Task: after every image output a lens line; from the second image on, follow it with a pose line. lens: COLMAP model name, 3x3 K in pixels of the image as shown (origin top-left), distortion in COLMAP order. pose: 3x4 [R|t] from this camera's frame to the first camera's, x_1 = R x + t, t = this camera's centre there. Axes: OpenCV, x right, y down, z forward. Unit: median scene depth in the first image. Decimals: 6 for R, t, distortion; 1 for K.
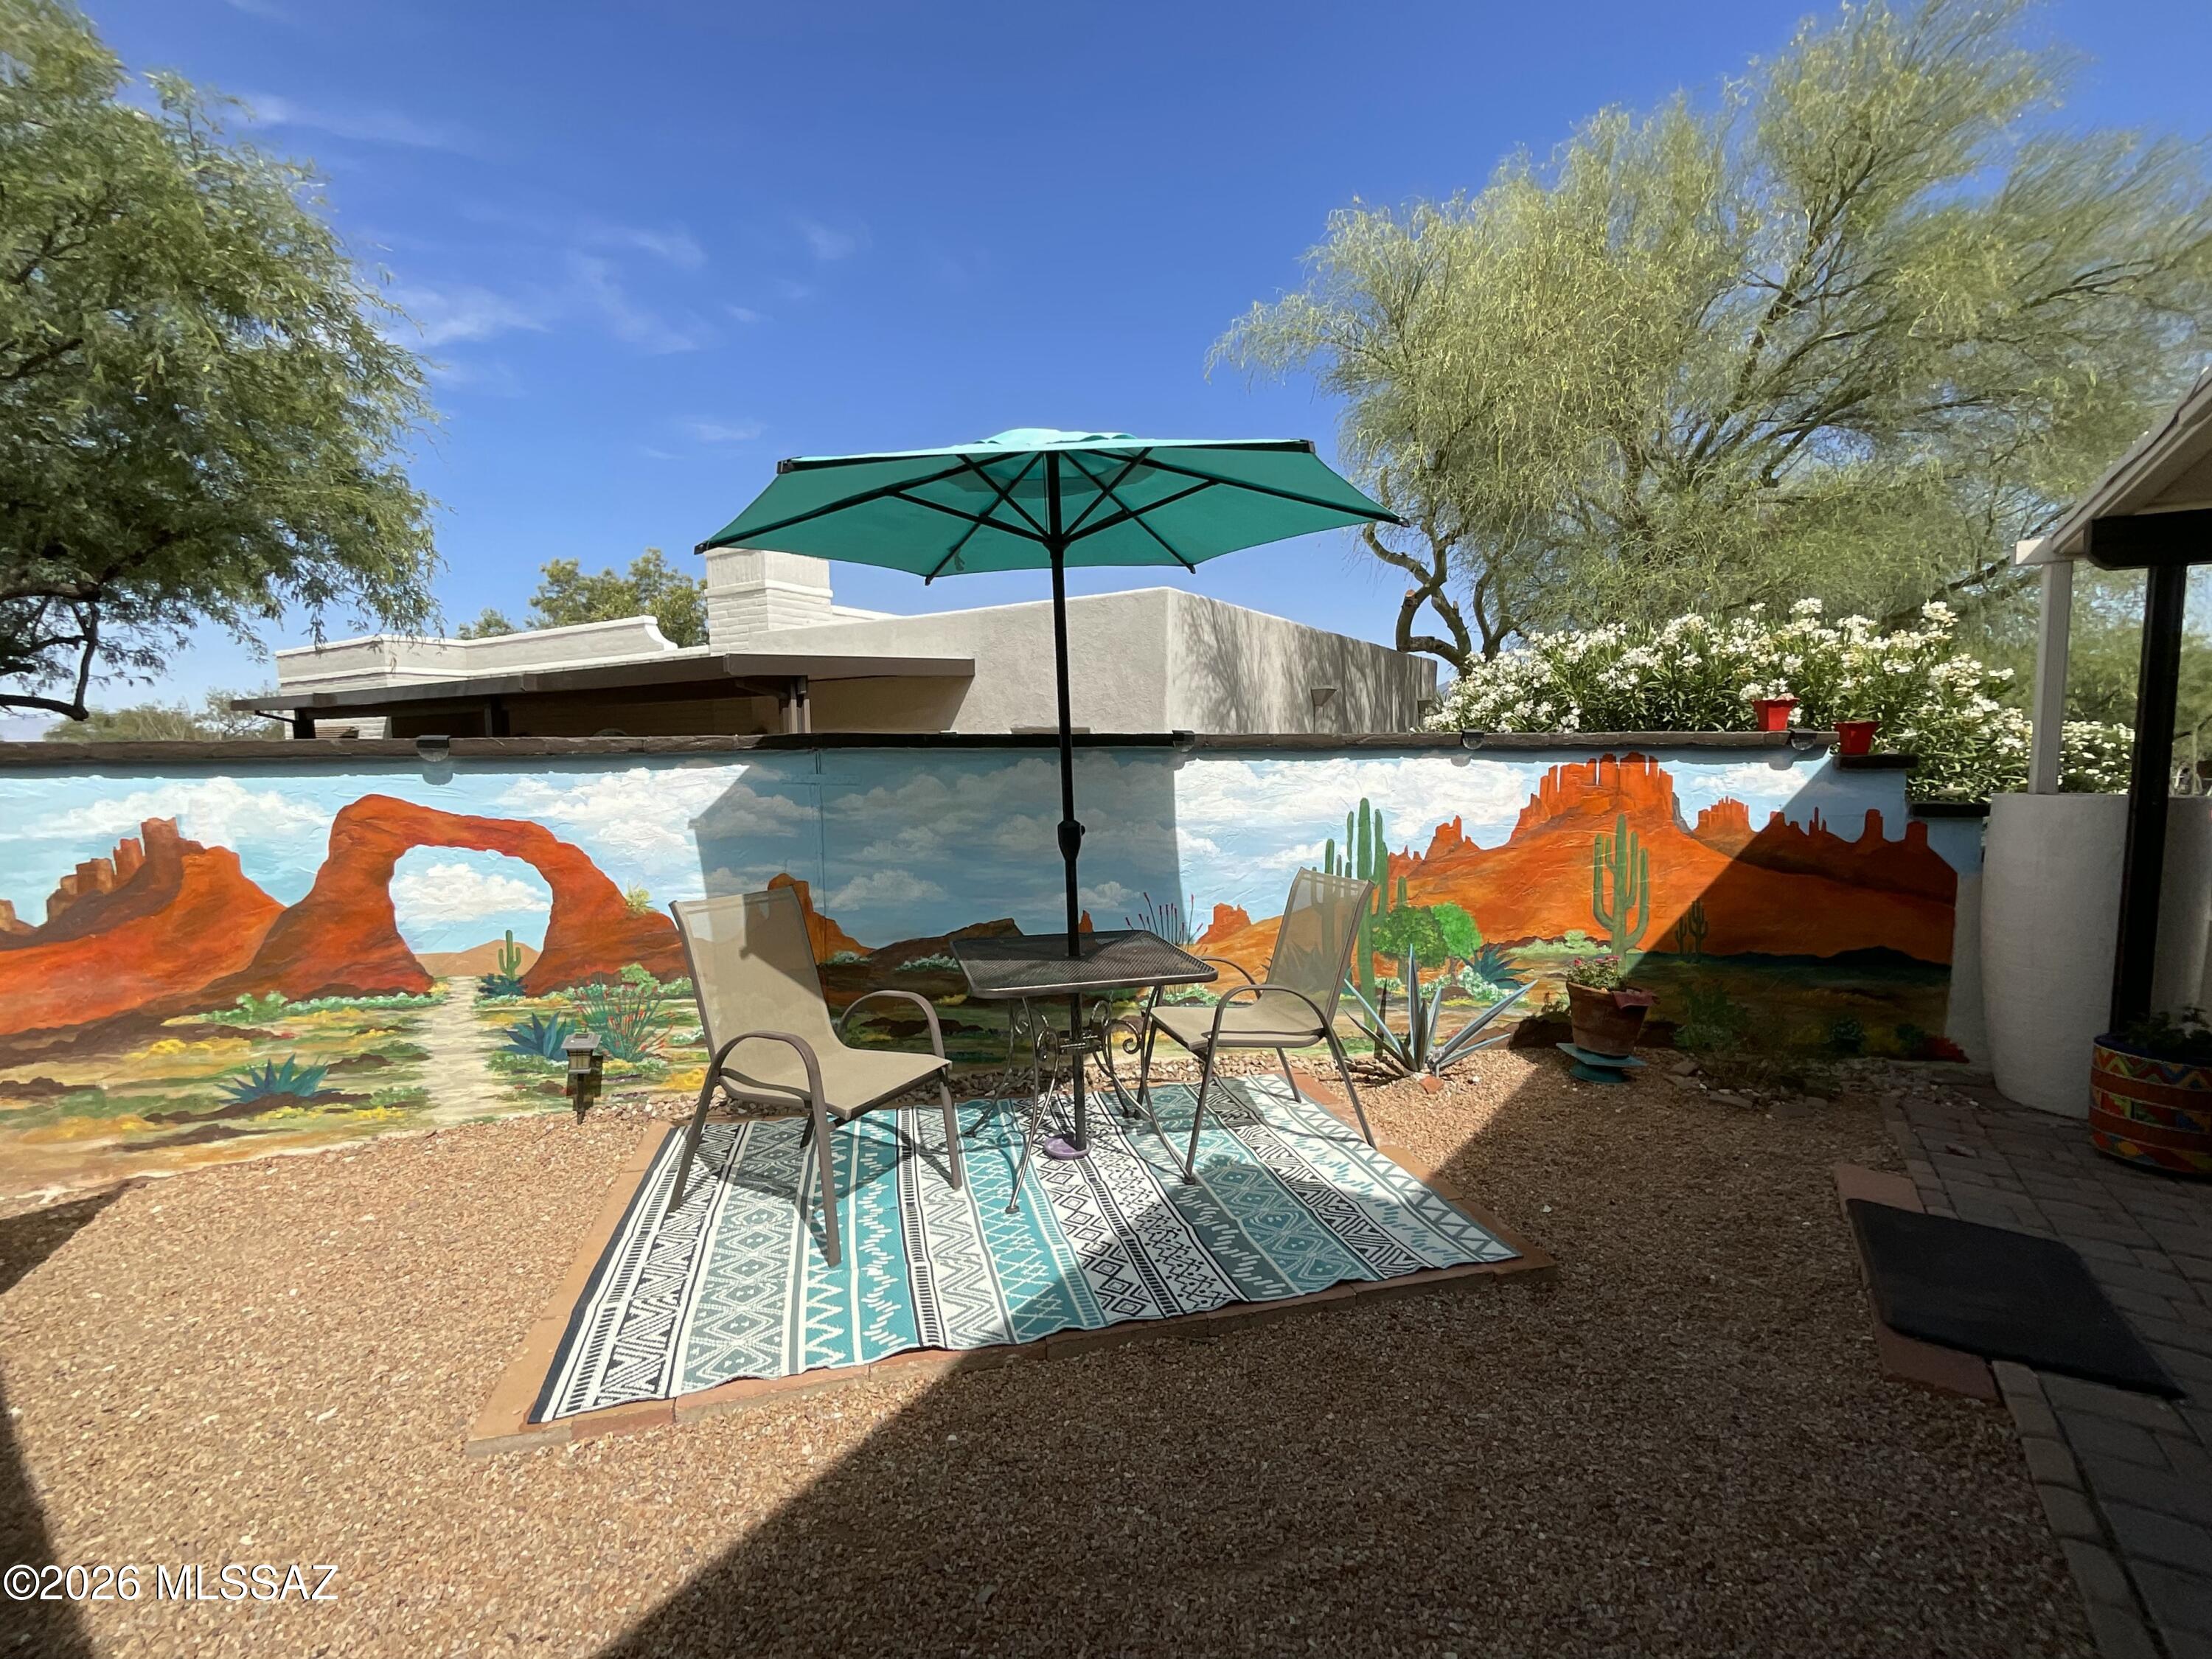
lens RADIAL K [[889.6, 0, 1114.7], [0, 889.6, 819.0], [0, 0, 1]] dist [-0.006302, 0.002430]
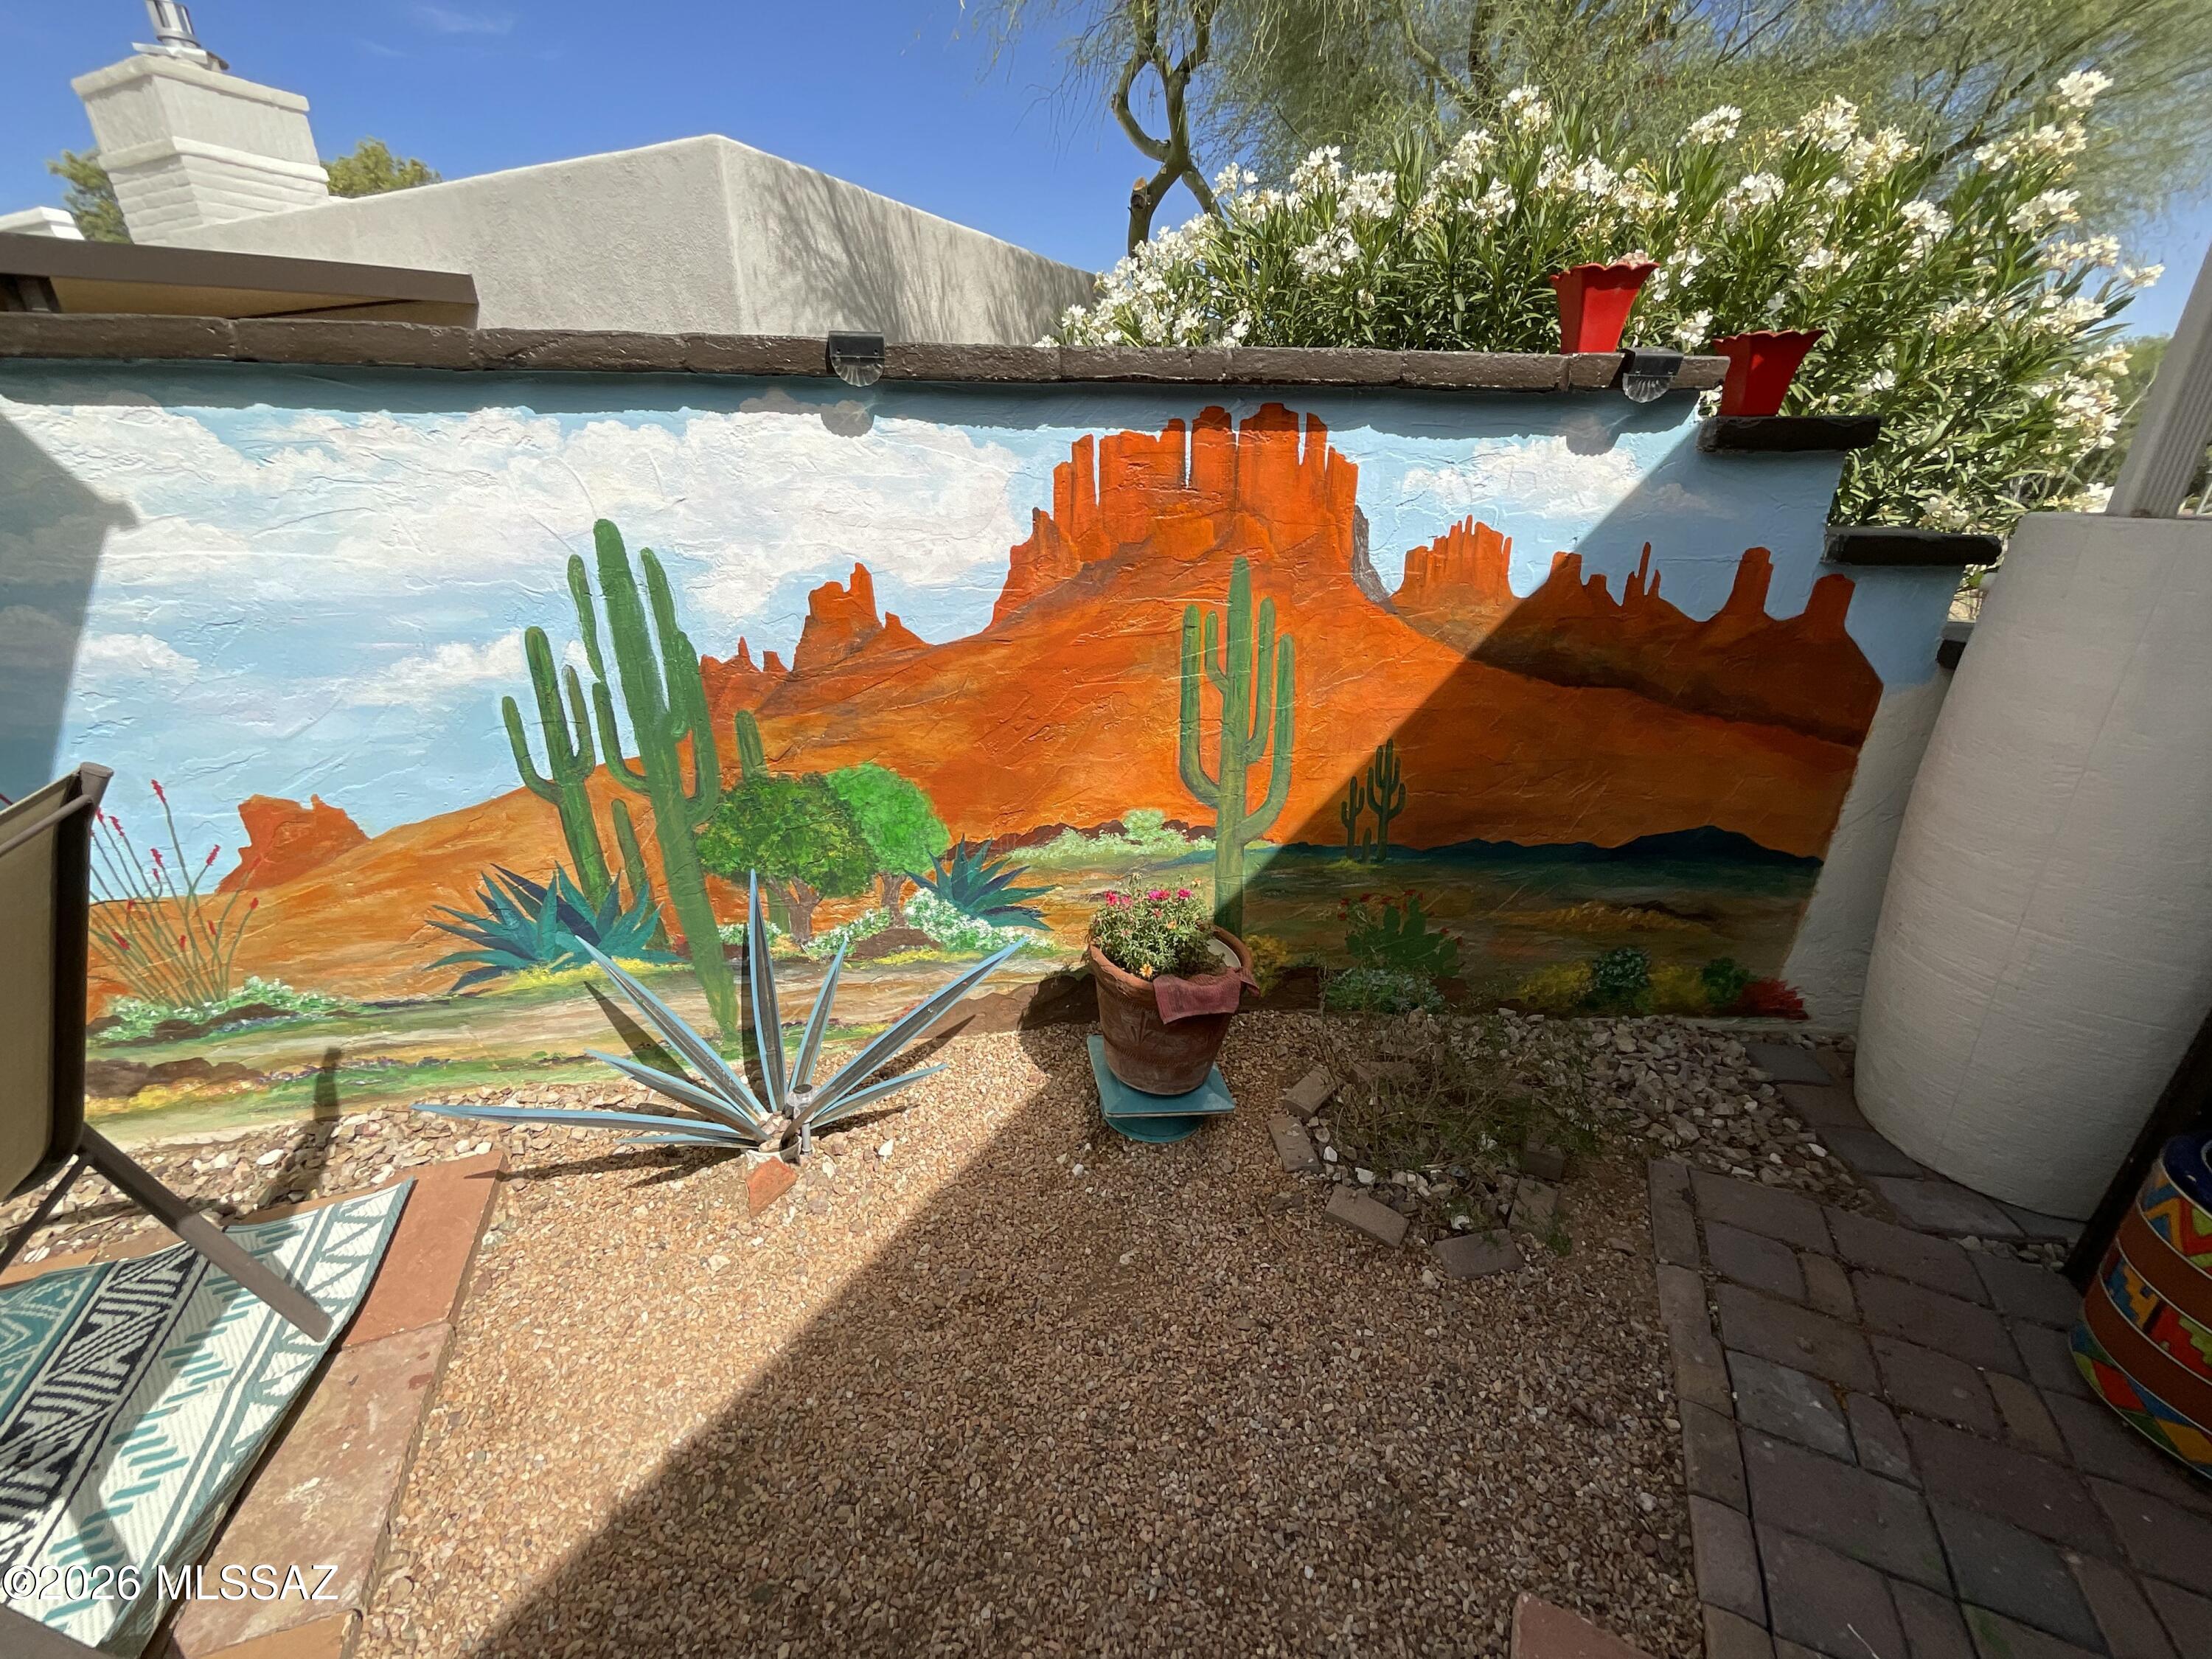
lens RADIAL K [[889.6, 0, 1099.1], [0, 889.6, 822.2], [0, 0, 1]] dist [-0.006302, 0.002430]
pose [[0.989817, -0.044531, 0.135199, 0.188131], [0.000439, 0.950756, 0.309940, -0.007685], [-0.142343, -0.306725, 0.941094, 0.240019]]
